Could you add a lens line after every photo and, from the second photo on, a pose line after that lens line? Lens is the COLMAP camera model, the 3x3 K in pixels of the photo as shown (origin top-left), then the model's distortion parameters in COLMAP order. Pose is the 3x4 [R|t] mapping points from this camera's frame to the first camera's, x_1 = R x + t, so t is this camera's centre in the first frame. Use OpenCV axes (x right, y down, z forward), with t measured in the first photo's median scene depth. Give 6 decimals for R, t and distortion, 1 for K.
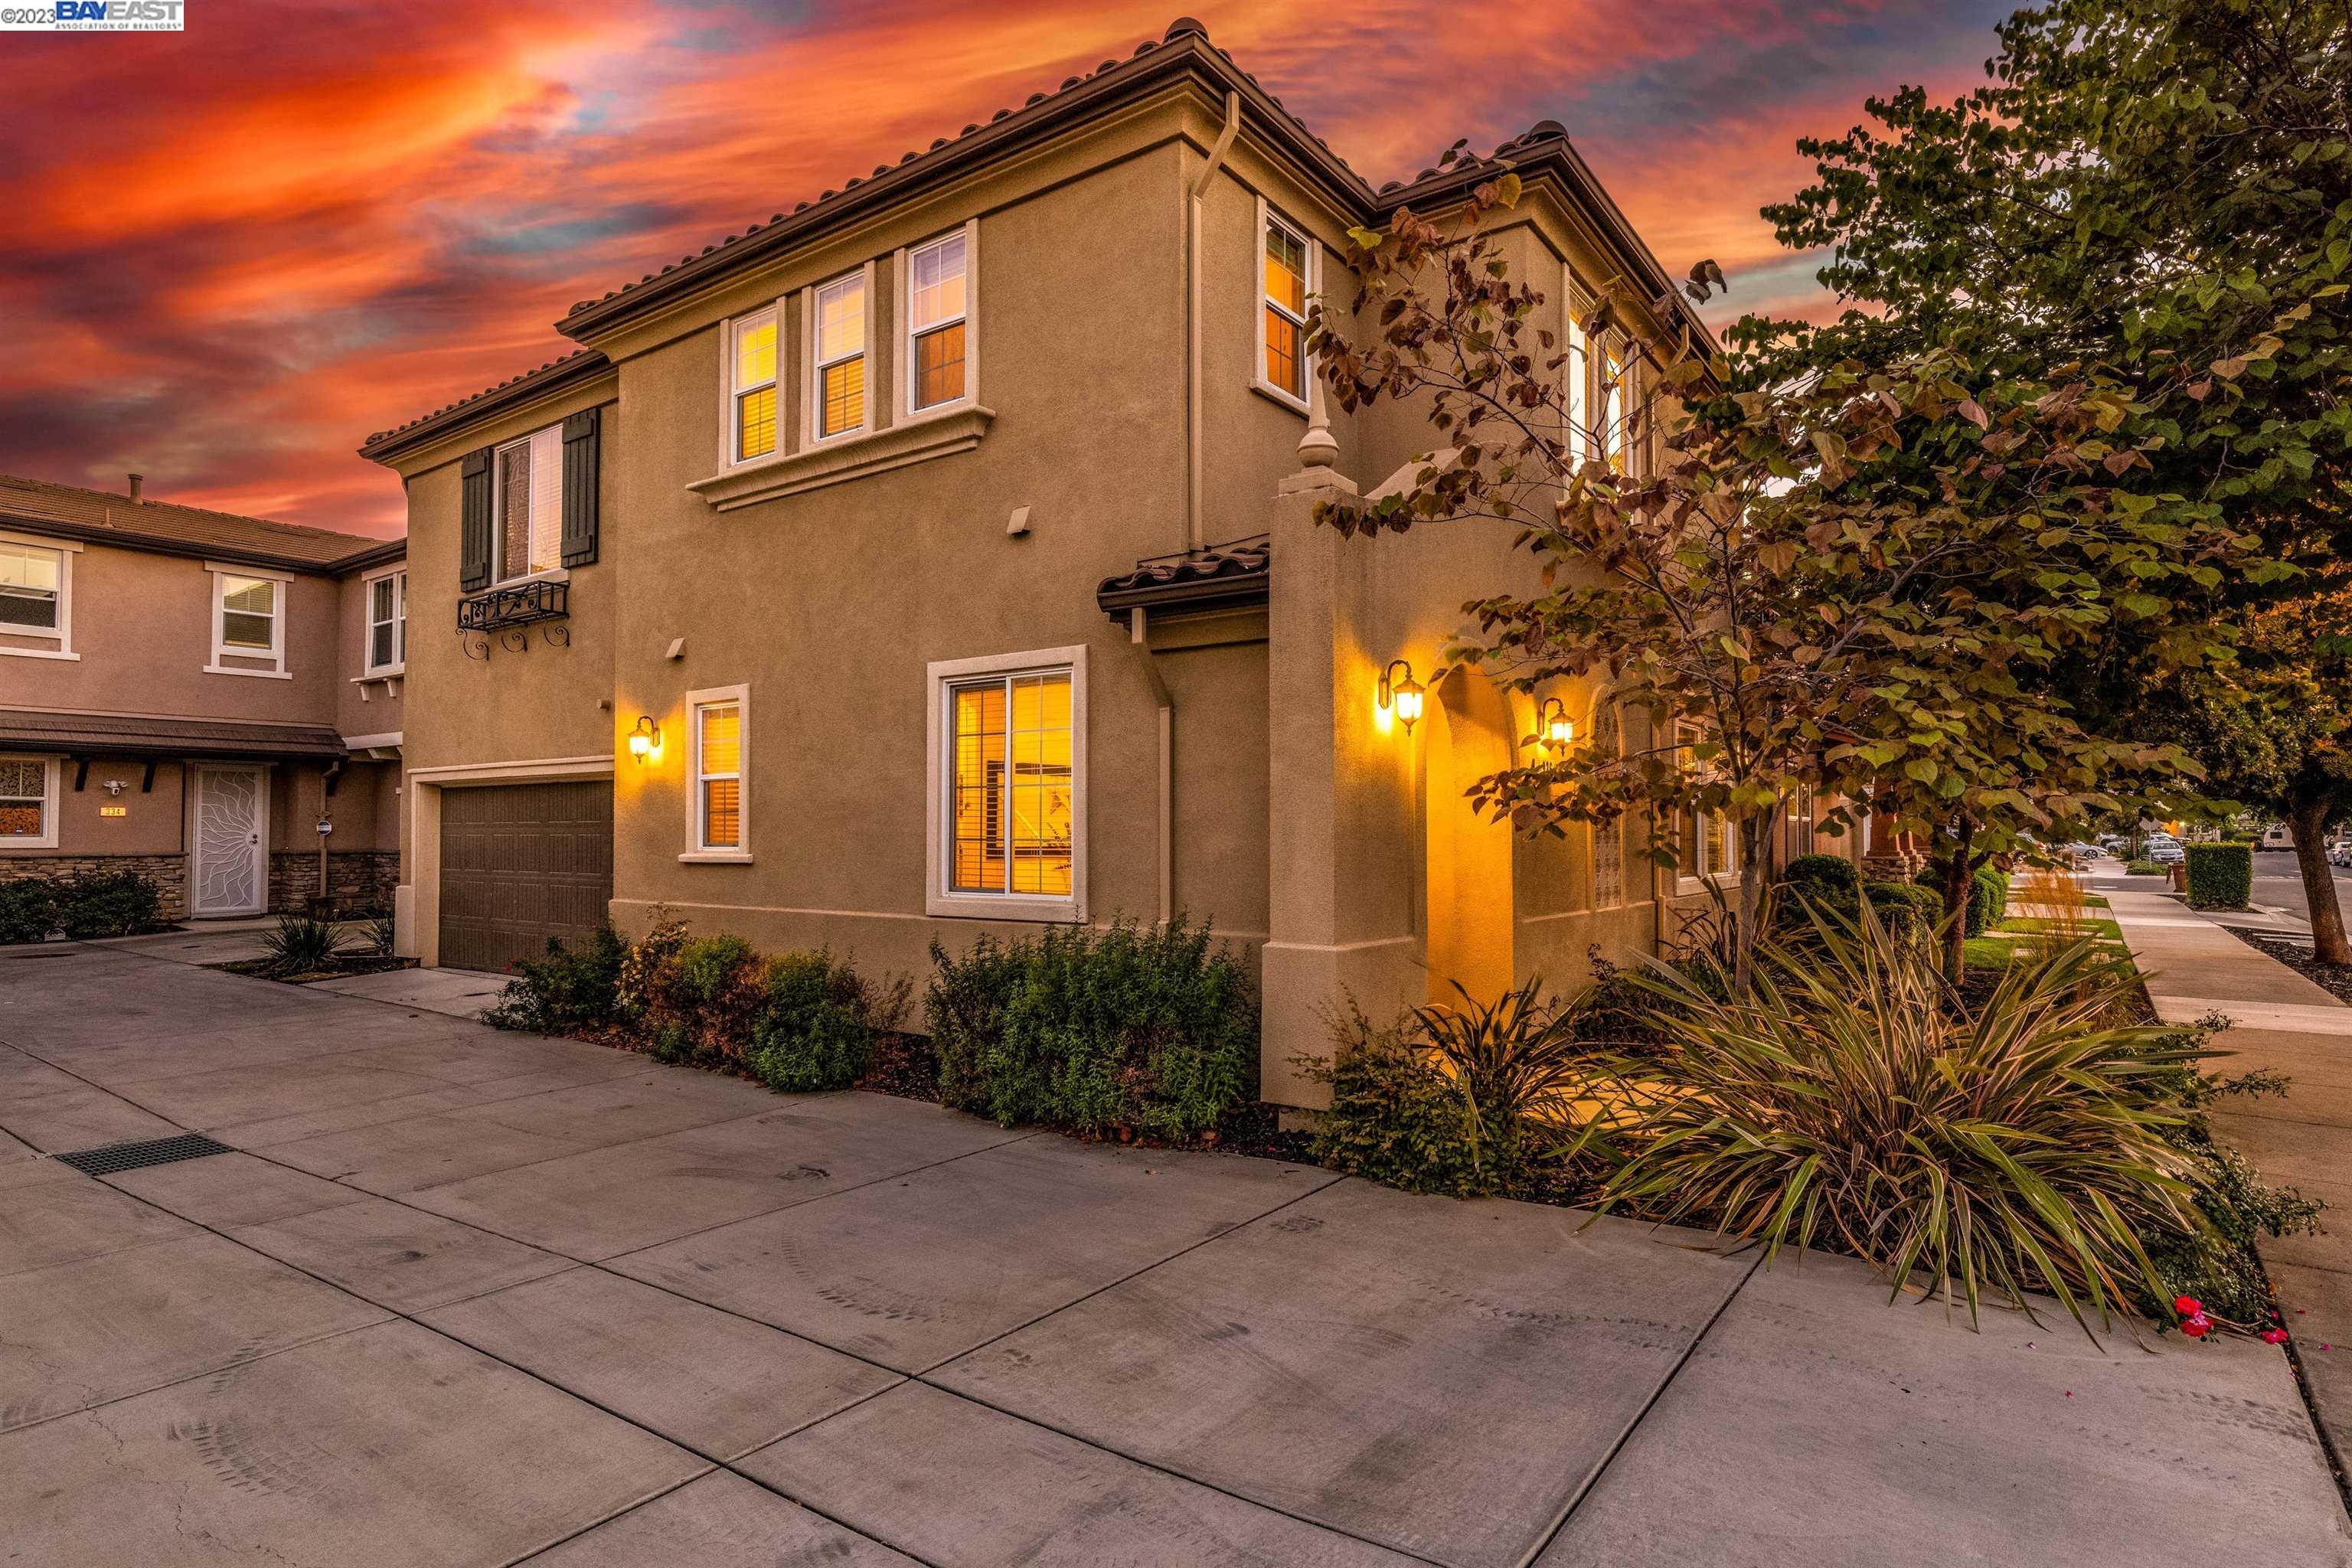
lens RADIAL K [[1234.4, 0, 1179.0], [0, 1234.4, 812.2], [0, 0, 1]] dist [0.002072, -0.000185]
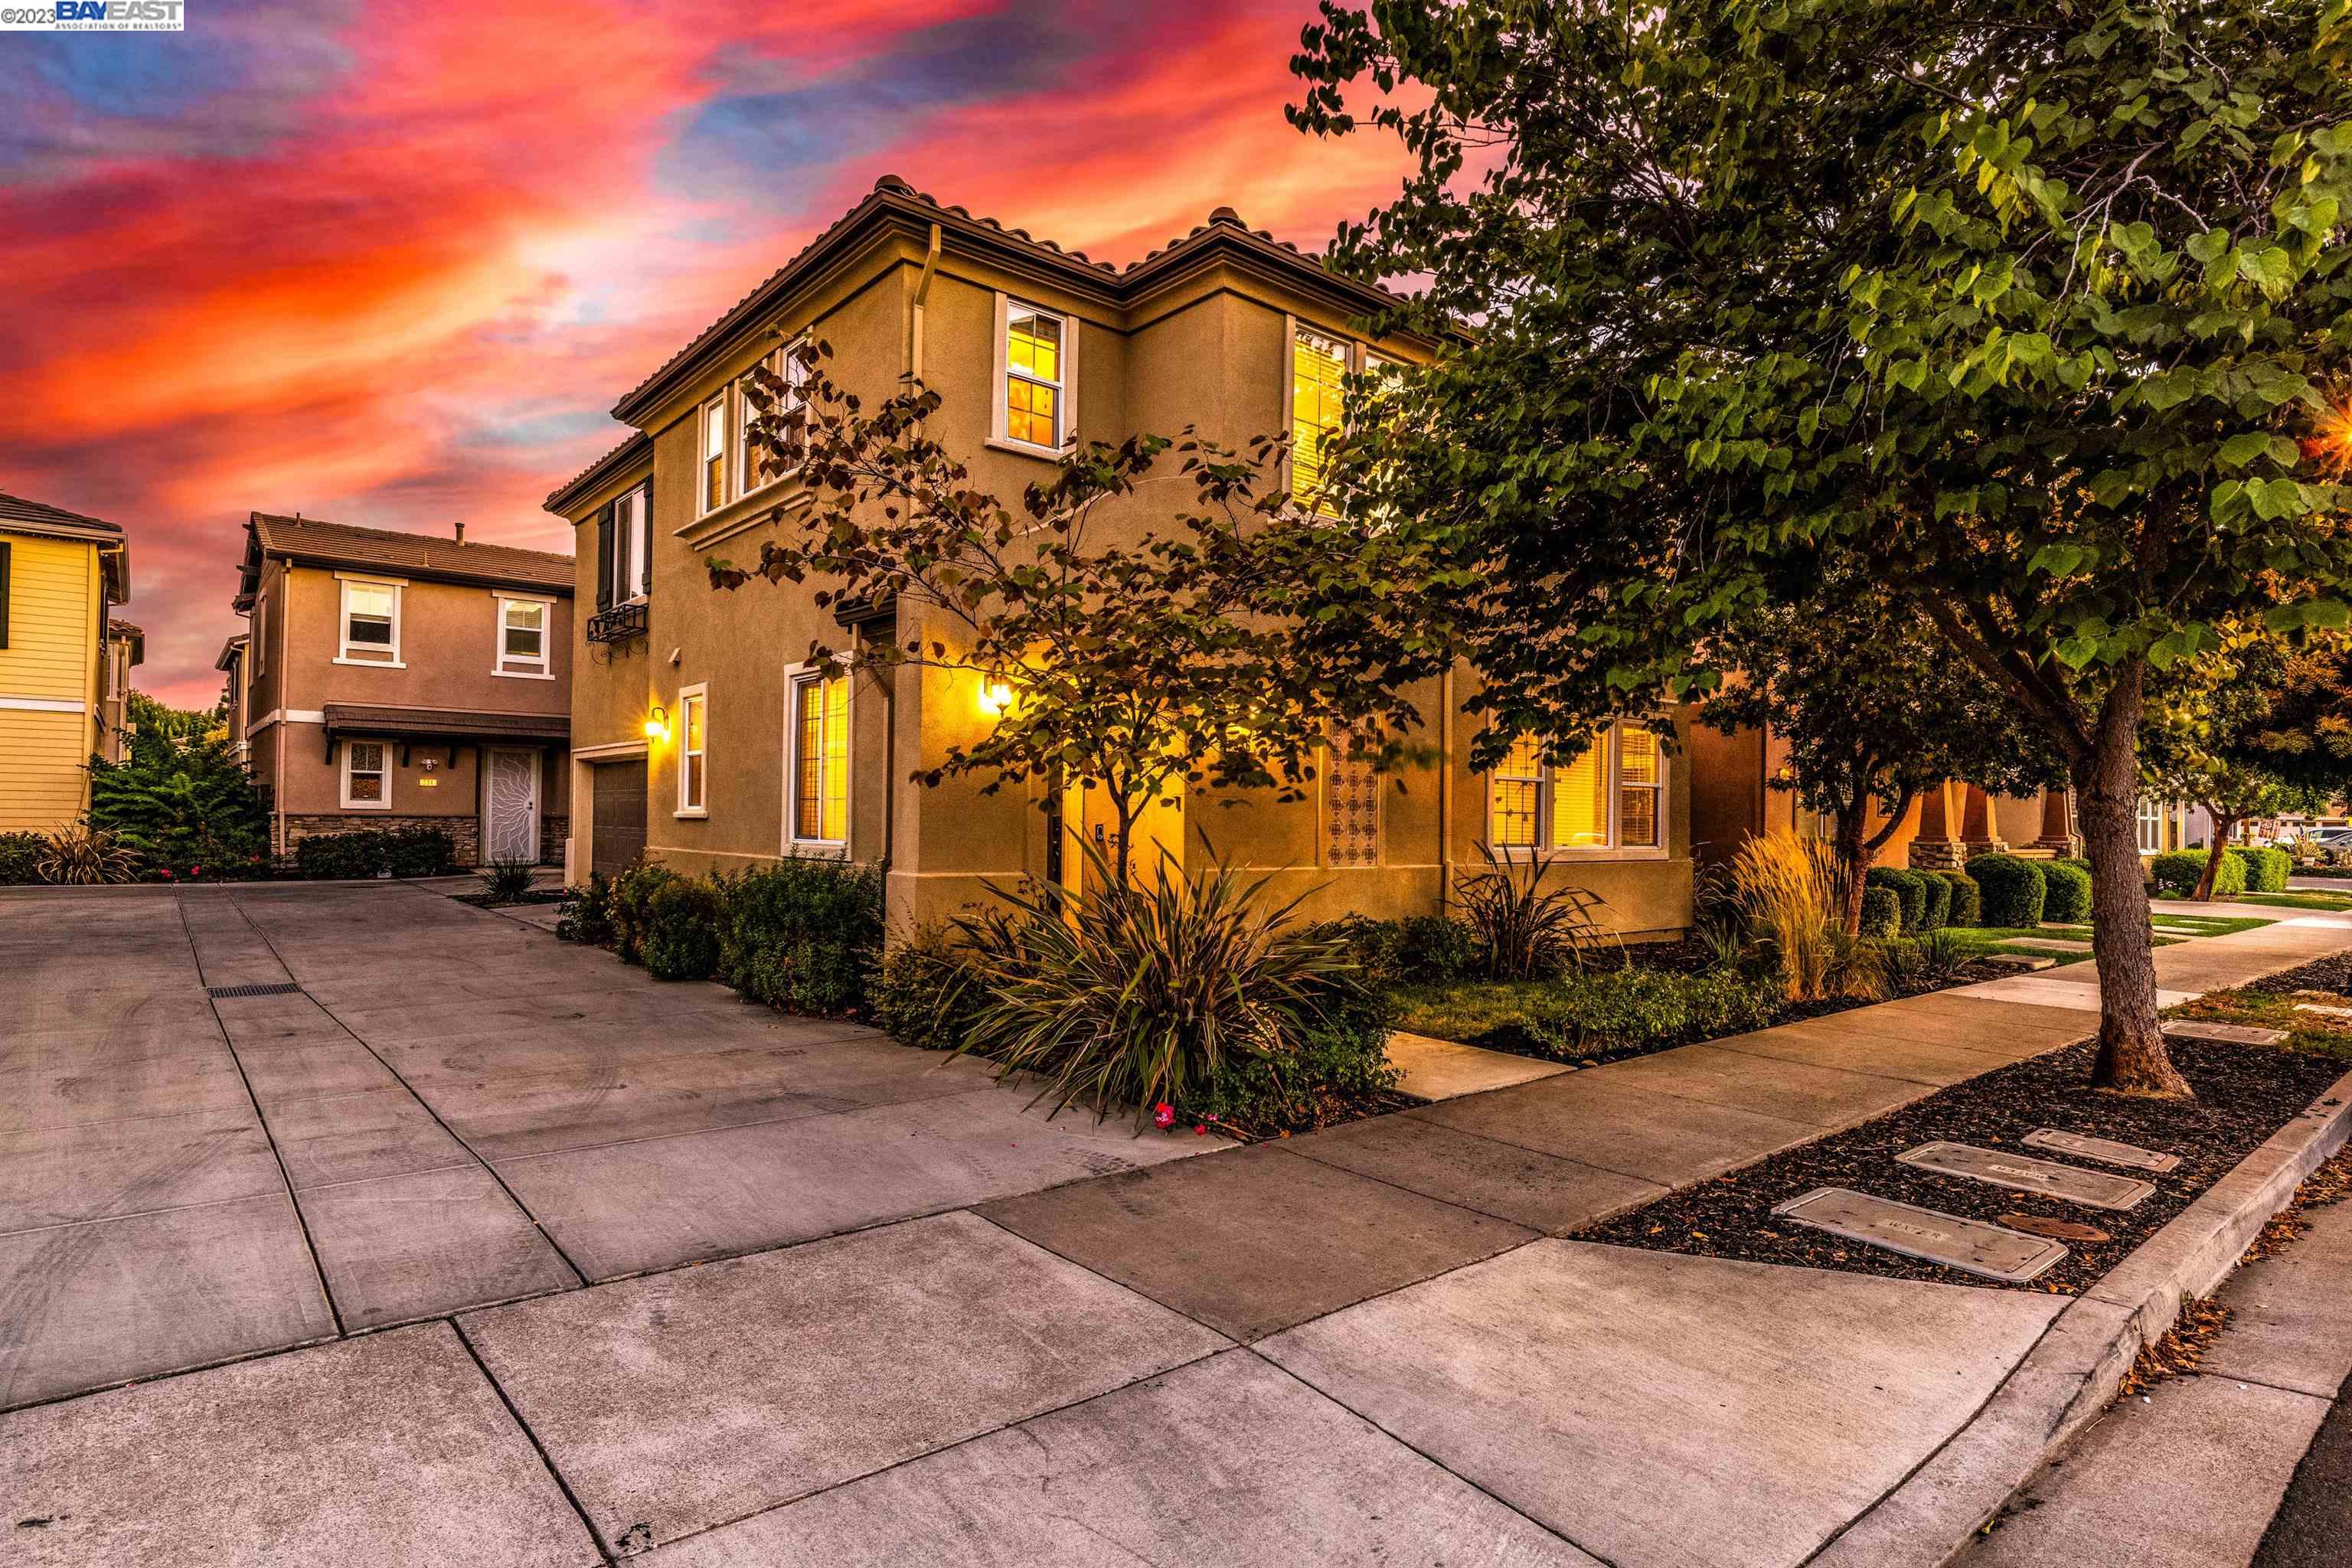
lens RADIAL K [[1234.4, 0, 1179.0], [0, 1234.4, 812.2], [0, 0, 1]] dist [0.002072, -0.000185]
pose [[0.968584, 0.012832, -0.248357, 0.322221], [-0.010254, 0.999879, 0.011671, 0.009837], [0.248477, -0.008758, 0.968598, -0.104490]]
